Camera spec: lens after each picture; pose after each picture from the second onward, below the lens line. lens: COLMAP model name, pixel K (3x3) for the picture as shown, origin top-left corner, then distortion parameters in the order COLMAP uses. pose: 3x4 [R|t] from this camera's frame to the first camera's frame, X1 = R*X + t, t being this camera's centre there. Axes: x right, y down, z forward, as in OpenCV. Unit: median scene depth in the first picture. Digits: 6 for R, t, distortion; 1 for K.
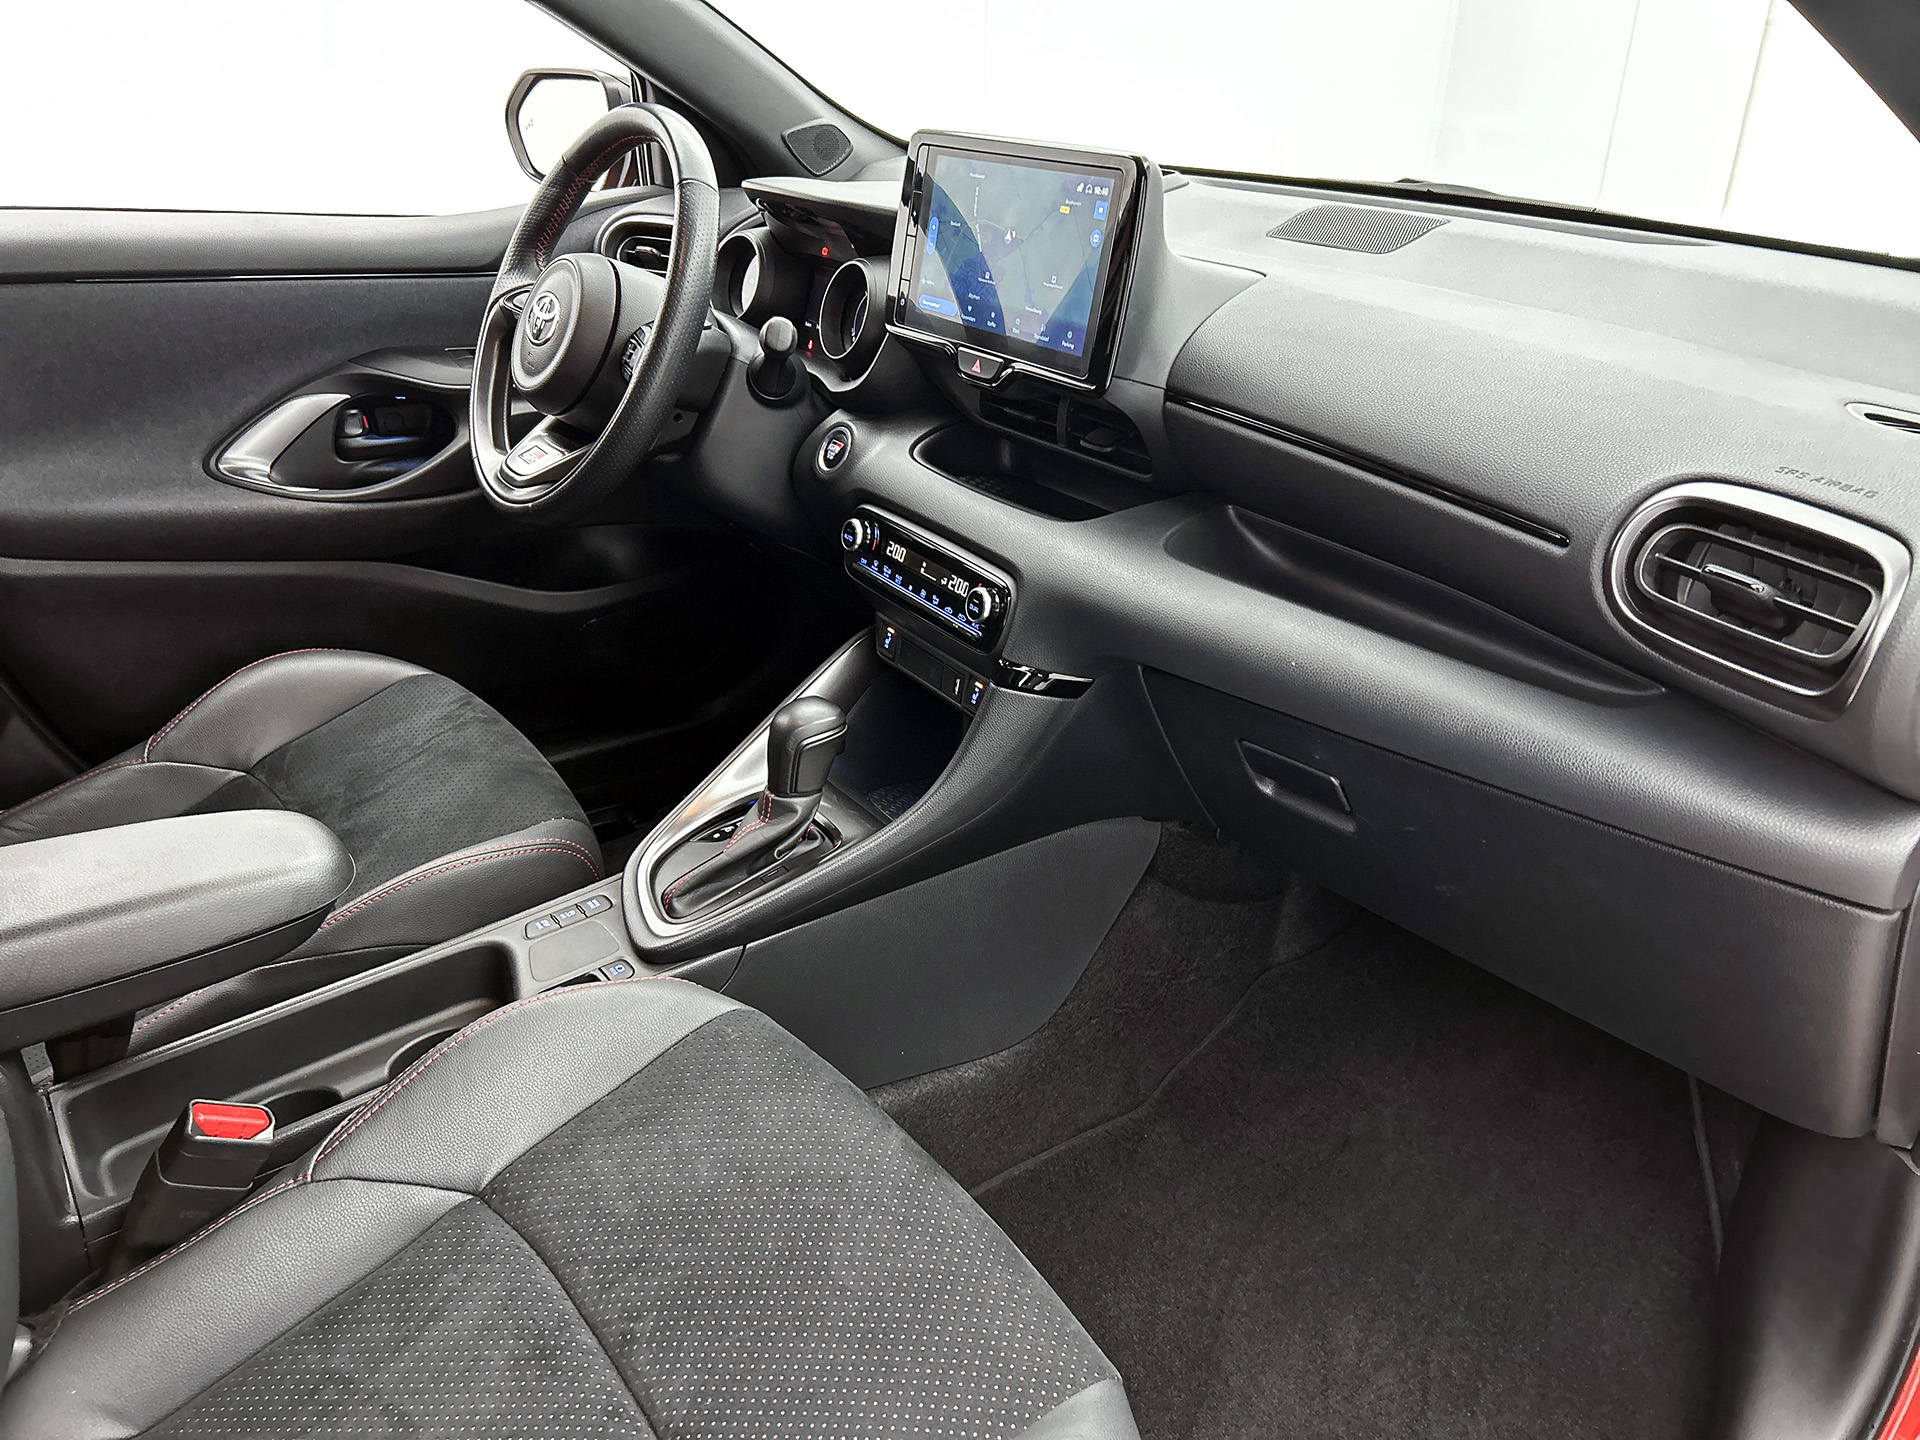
lens RADIAL K [[1486.0, 0, 960.0], [0, 1486.0, 720.0], [0, 0, 1]] dist [-0.002730, 0.005716]
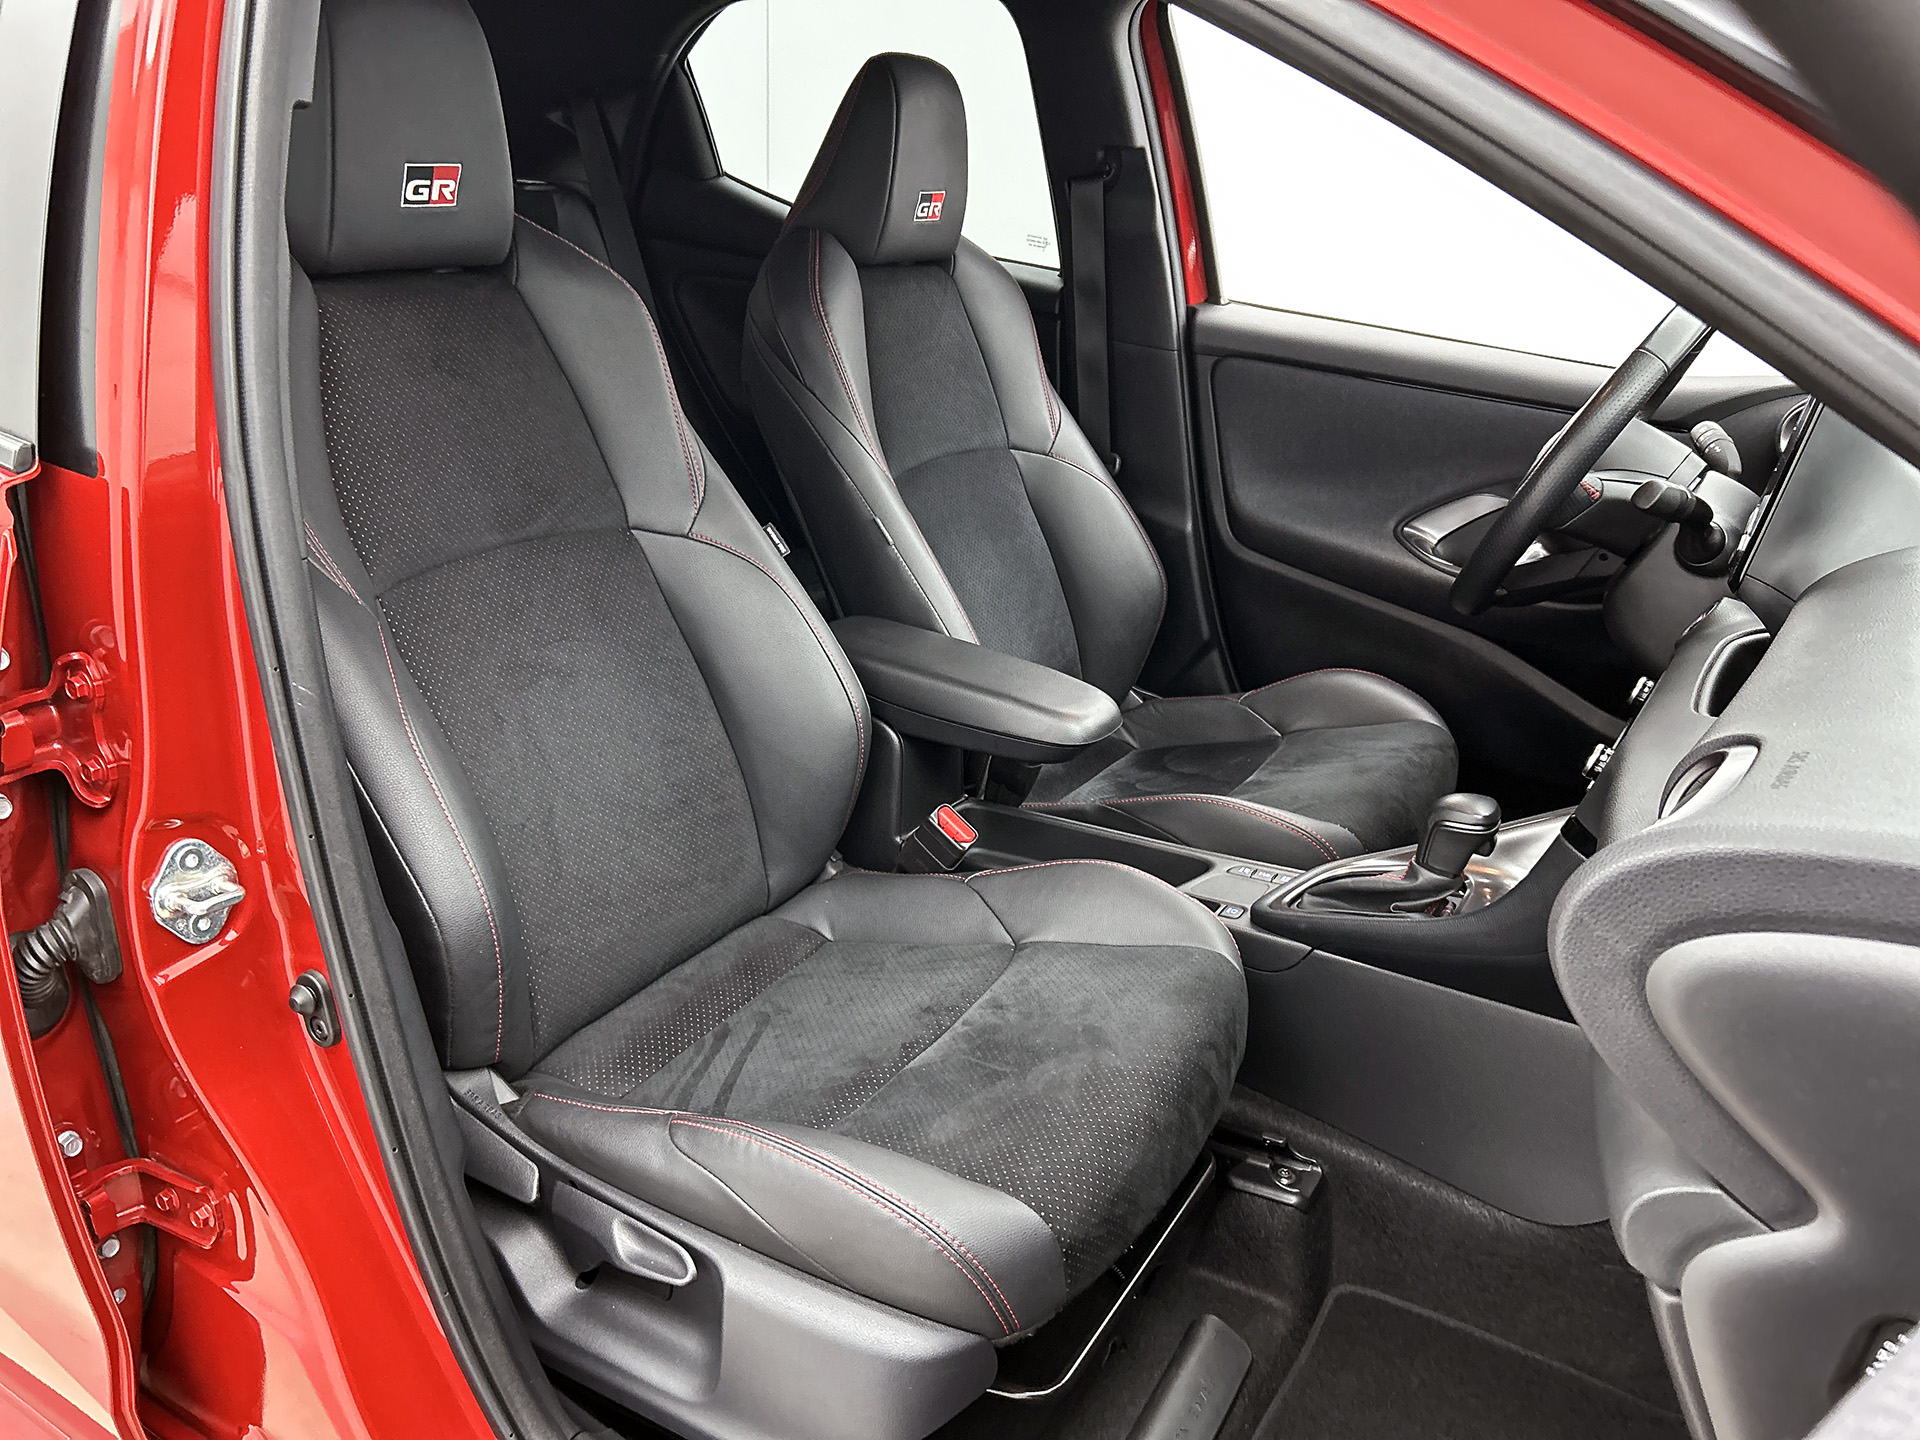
lens RADIAL K [[1486.0, 0, 960.0], [0, 1486.0, 720.0], [0, 0, 1]] dist [-0.002730, 0.005716]
pose [[0.387486, 0.329506, -0.860976, 0.531396], [-0.427462, 0.891690, 0.148880, -0.049928], [0.816781, 0.310346, 0.486369, 0.103119]]
